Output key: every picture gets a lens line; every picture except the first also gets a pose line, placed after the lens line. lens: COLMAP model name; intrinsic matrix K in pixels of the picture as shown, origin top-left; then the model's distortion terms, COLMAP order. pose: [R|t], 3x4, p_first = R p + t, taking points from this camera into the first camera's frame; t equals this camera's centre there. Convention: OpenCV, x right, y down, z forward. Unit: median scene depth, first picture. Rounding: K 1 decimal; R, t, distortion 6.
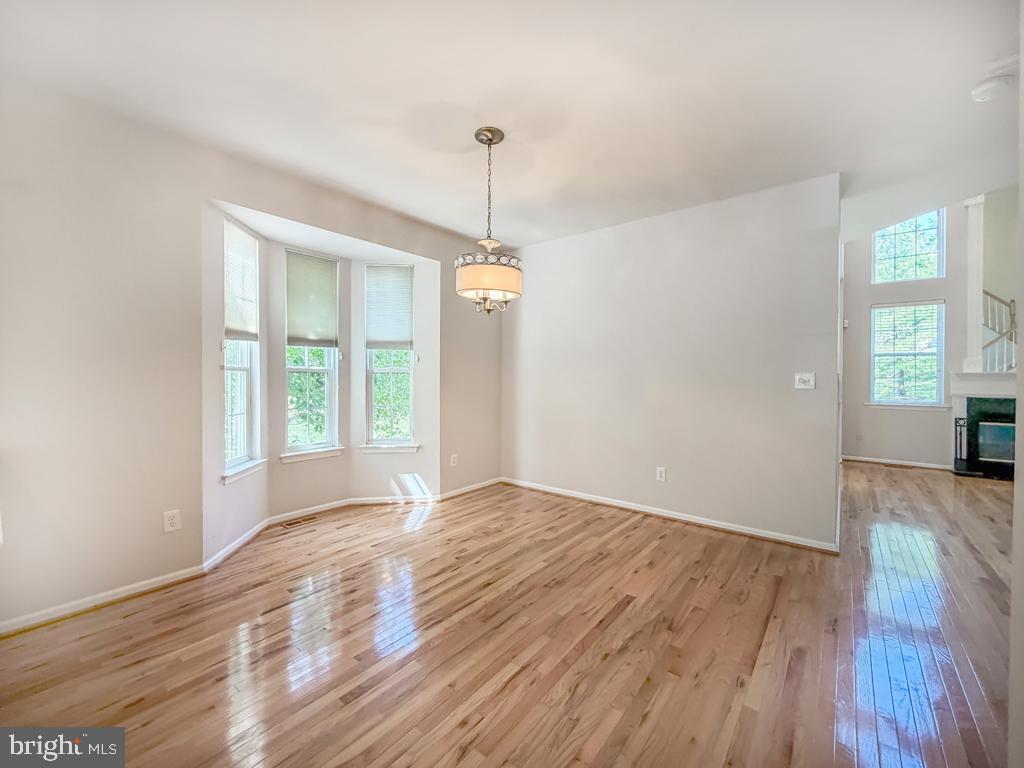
lens RADIAL K [[417.3, 0, 517.8], [0, 417.3, 381.7], [0, 0, 1]] dist [-0.000158, -0.000416]
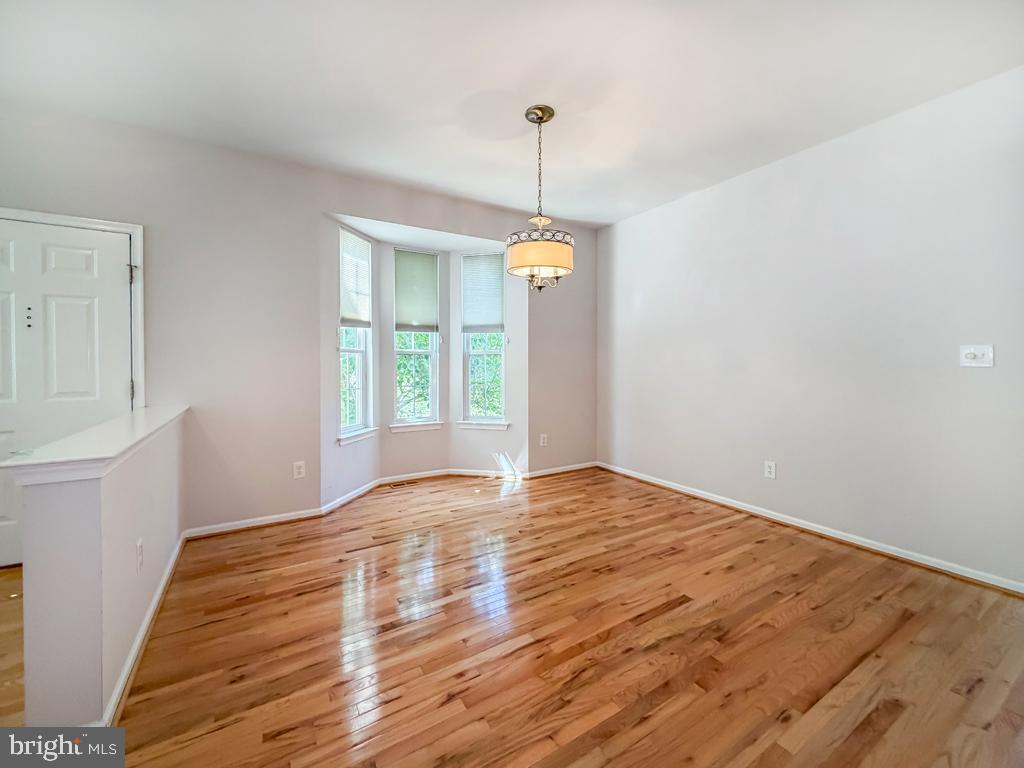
lens RADIAL K [[418.9, 0, 509.6], [0, 418.9, 367.7], [0, 0, 1]] dist [-0.000279, -0.000167]
pose [[0.937362, -0.001638, -0.348352, 0.181333], [0.000616, 0.999995, -0.003045, 0.022129], [0.348355, 0.002640, 0.937359, 0.023505]]
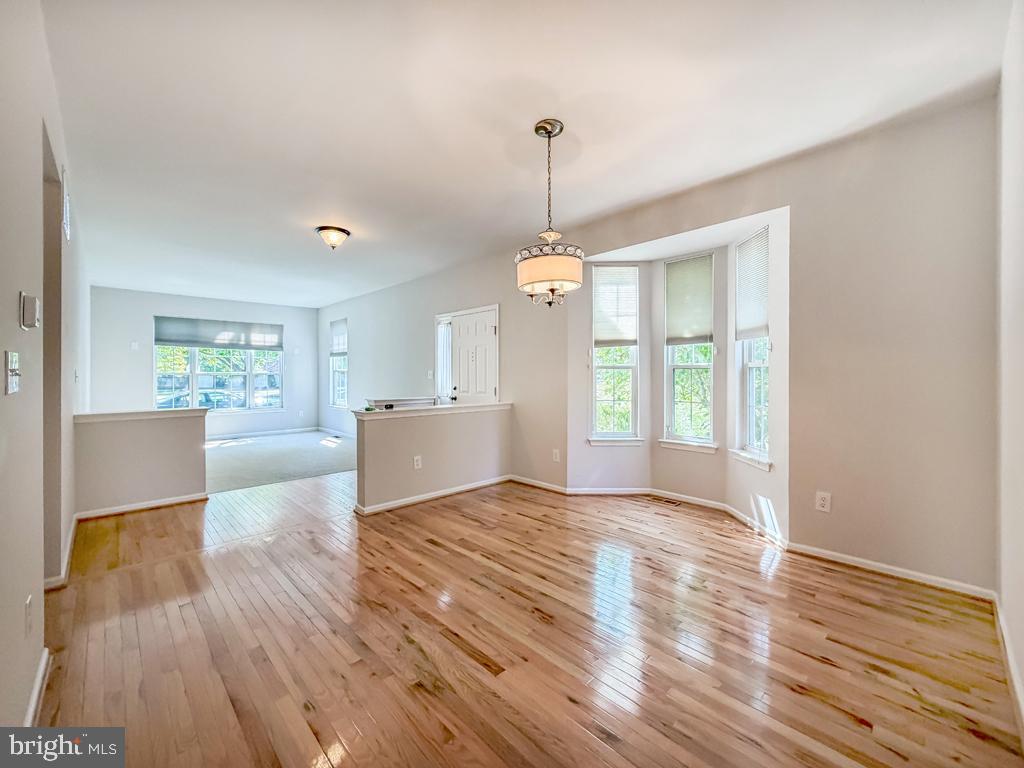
lens RADIAL K [[419.5, 0, 515.0], [0, 419.5, 376.1], [0, 0, 1]] dist [0.000318, 0.000077]
pose [[-0.131628, -0.001974, -0.991297, 0.788975], [-0.010744, 0.999942, -0.000565, 0.002546], [0.991241, 0.010576, -0.131642, 0.891375]]
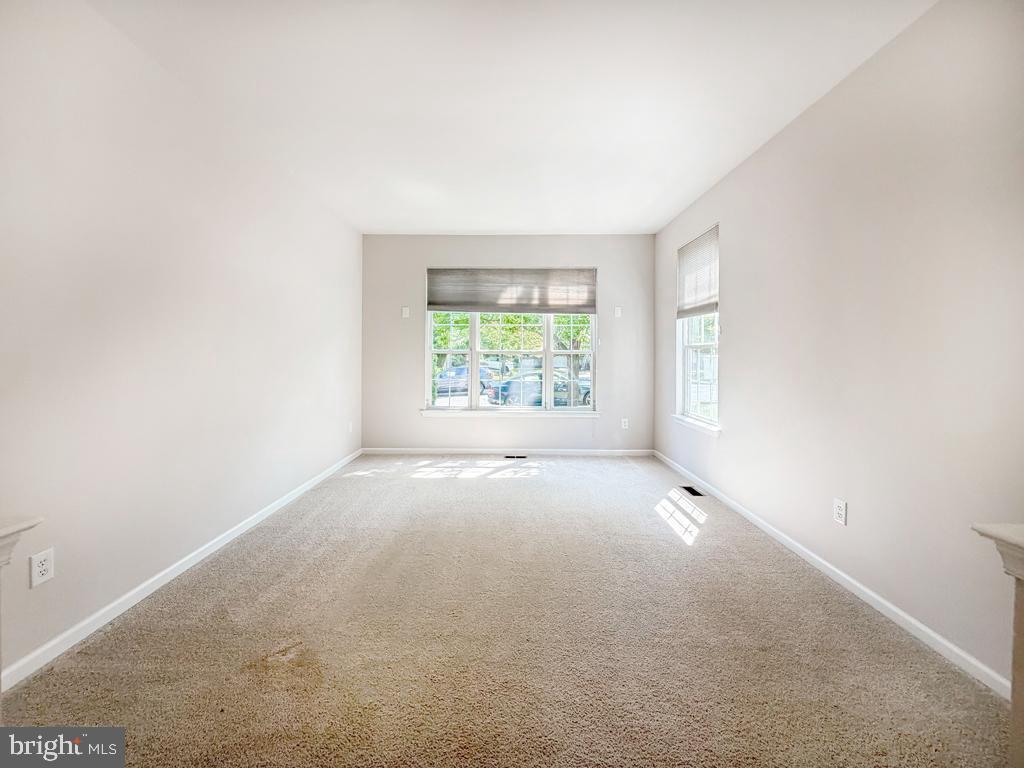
lens RADIAL K [[423.8, 0, 501.8], [0, 423.8, 357.6], [0, 0, 1]] dist [-0.000196, -0.000068]
pose [[-0.796444, -0.007480, -0.604666, -0.597155], [-0.016093, 0.999832, 0.008829, 0.013014], [0.604498, 0.016763, -0.796430, 0.014203]]
